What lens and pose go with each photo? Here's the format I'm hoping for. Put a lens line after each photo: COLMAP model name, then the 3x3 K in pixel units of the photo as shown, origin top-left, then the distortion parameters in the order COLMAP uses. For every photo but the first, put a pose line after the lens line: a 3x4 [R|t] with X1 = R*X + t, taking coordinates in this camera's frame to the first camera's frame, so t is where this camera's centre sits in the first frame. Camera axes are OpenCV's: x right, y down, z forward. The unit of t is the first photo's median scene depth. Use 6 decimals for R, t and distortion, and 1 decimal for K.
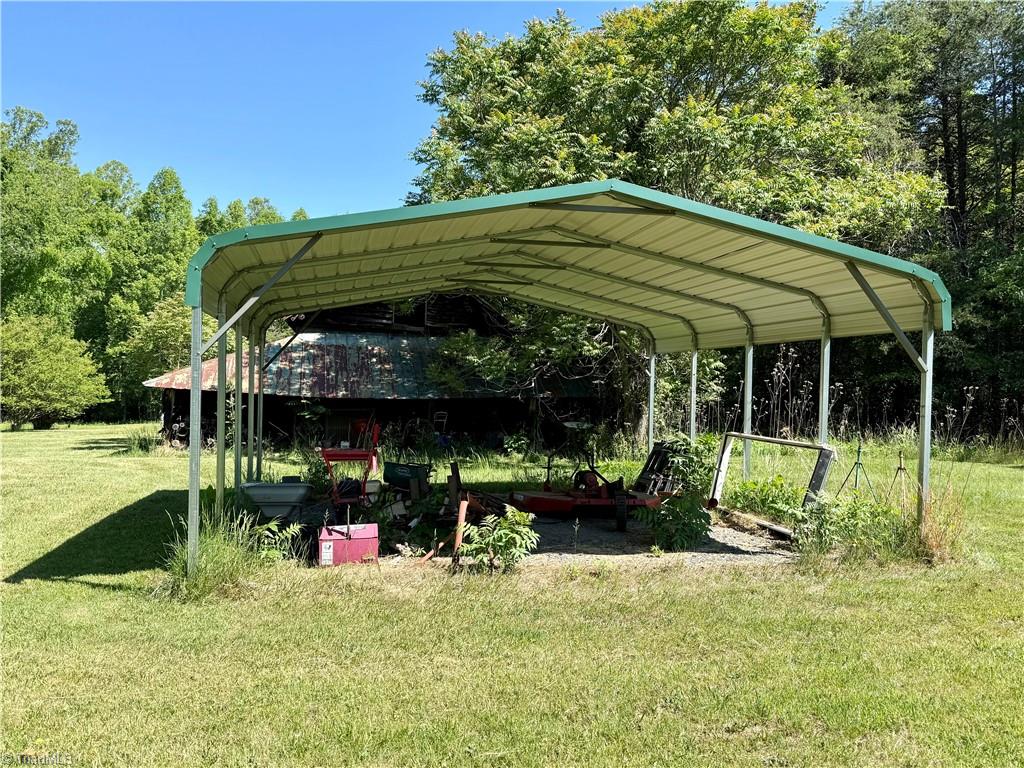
lens RADIAL K [[816.6, 0, 512.0], [0, 816.6, 384.0], [0, 0, 1]] dist [0.123898, -0.209489]
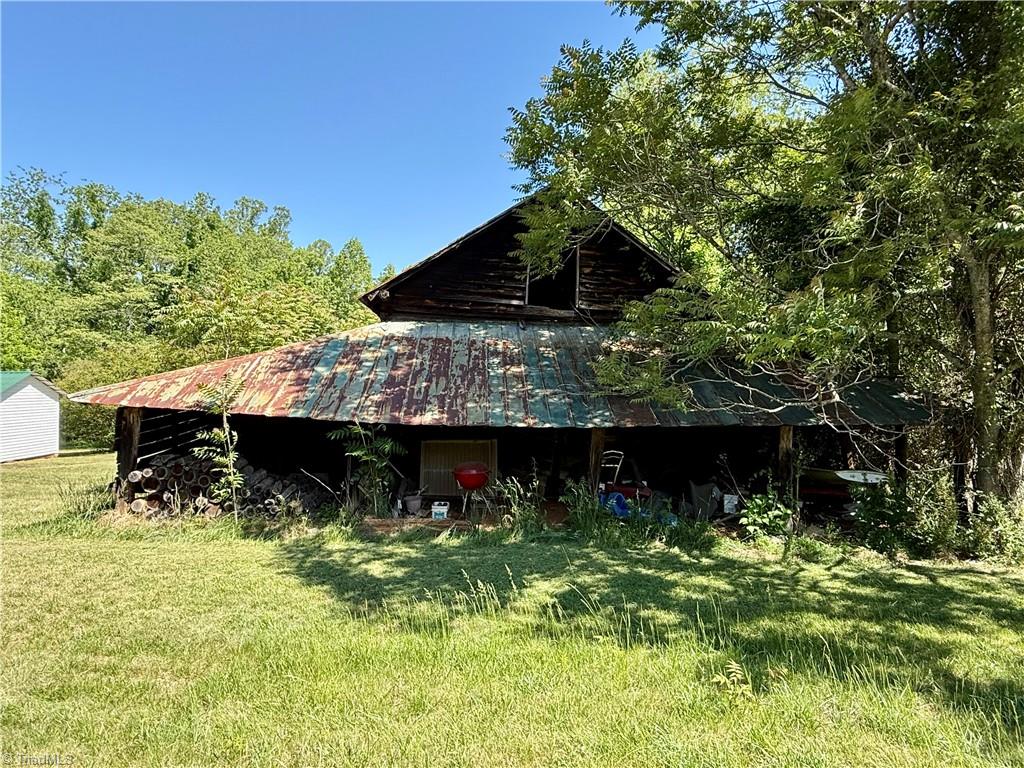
lens RADIAL K [[562.8, 0, 512.0], [0, 562.8, 384.0], [0, 0, 1]] dist [0.000794, -0.000006]
pose [[0.984015, -0.008143, -0.177900, -0.085101], [-0.000878, 0.998720, -0.050575, 0.008290], [0.178084, 0.049922, 0.982748, 0.609959]]
